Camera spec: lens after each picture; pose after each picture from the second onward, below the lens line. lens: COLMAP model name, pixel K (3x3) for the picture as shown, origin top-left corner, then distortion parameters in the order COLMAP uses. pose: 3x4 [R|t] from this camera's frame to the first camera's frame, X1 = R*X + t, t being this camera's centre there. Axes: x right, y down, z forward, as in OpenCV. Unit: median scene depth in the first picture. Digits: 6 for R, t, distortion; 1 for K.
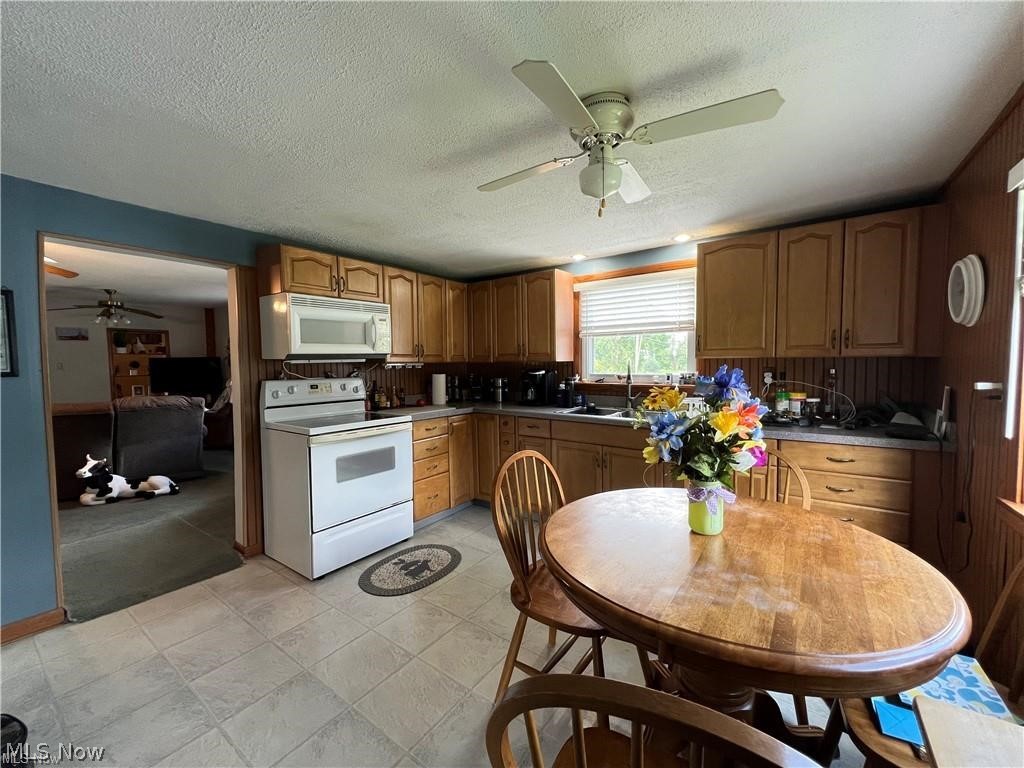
lens RADIAL K [[409.5, 0, 511.7], [0, 409.5, 381.4], [0, 0, 1]] dist [-0.000894, 0.001066]
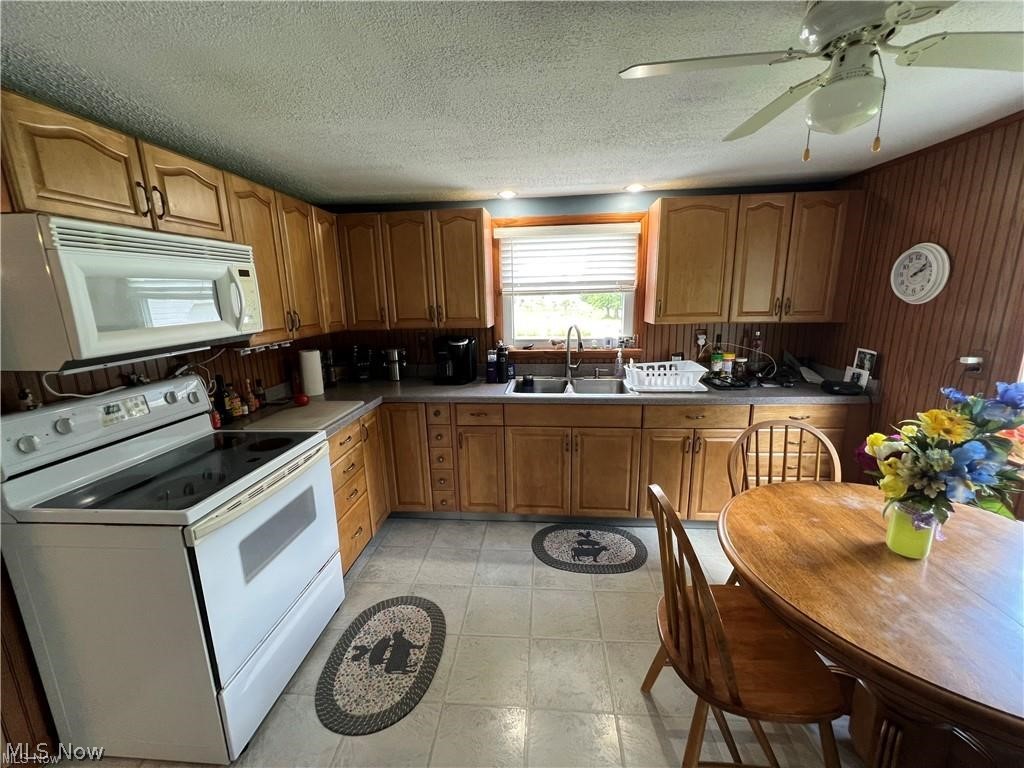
lens RADIAL K [[409.5, 0, 511.7], [0, 409.5, 381.5], [0, 0, 1]] dist [-0.000894, 0.001066]
pose [[0.856197, -0.114600, 0.503779, -0.296030], [0.037204, 0.986233, 0.161119, -0.080259], [-0.515308, -0.119207, 0.848674, 0.304315]]
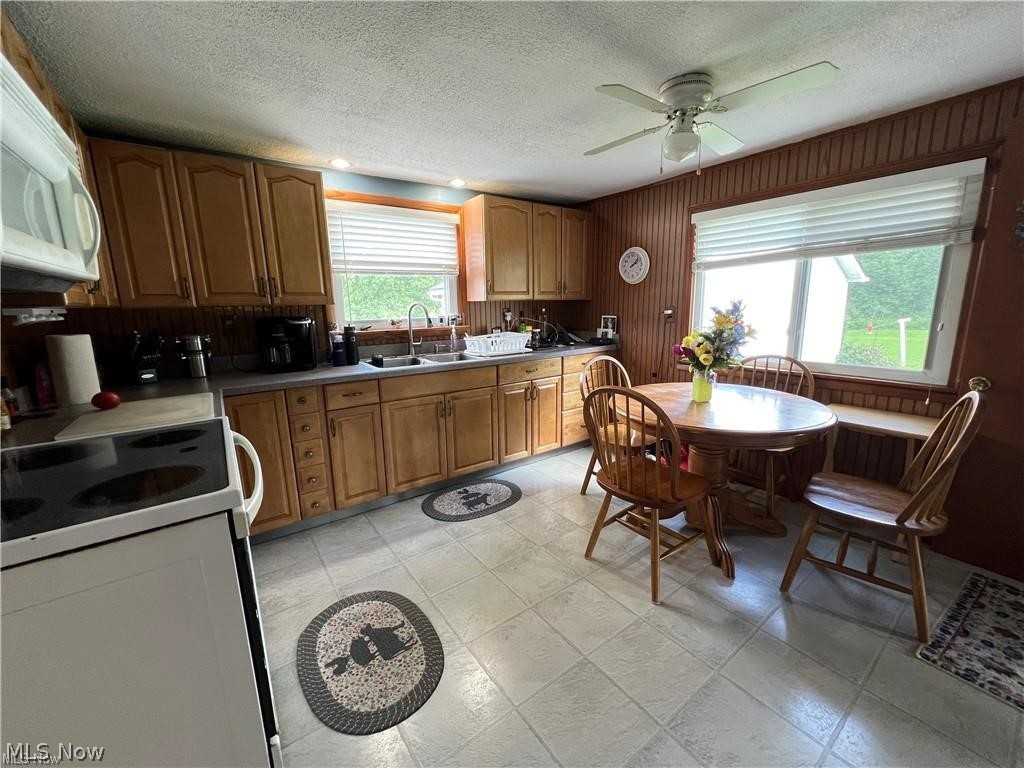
lens RADIAL K [[409.5, 0, 511.7], [0, 409.5, 380.9], [0, 0, 1]] dist [-0.000894, 0.001066]
pose [[0.310969, -0.172085, 0.934711, -0.558385], [0.061704, 0.985052, 0.160824, -0.013361], [-0.948415, 0.007664, 0.316939, 0.508371]]
